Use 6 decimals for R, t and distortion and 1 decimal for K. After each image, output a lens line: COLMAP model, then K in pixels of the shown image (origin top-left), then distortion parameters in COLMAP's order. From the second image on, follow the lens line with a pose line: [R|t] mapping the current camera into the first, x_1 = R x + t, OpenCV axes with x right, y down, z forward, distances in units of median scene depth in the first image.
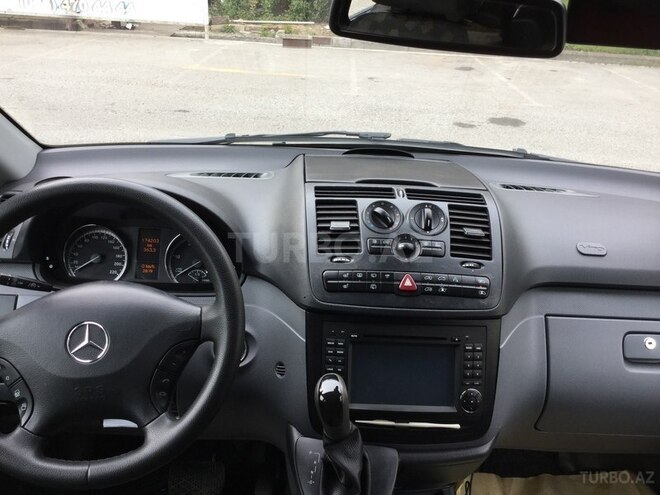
lens RADIAL K [[588.6, 0, 332.2], [0, 588.6, 250.4], [0, 0, 1]] dist [0.105861, -0.190636]
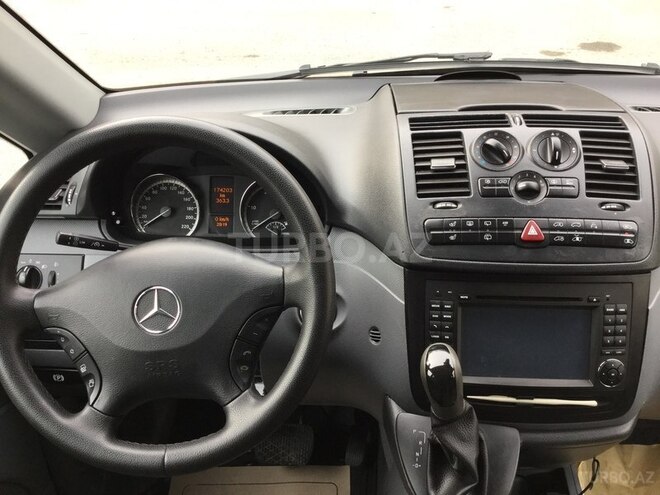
lens RADIAL K [[588.6, 0, 332.2], [0, 588.6, 250.4], [0, 0, 1]] dist [0.105861, -0.190636]
pose [[0.991900, -0.021290, -0.125222, -0.040512], [0.032786, 0.995359, 0.090470, -0.001523], [0.122714, -0.093843, 0.987995, 0.158252]]
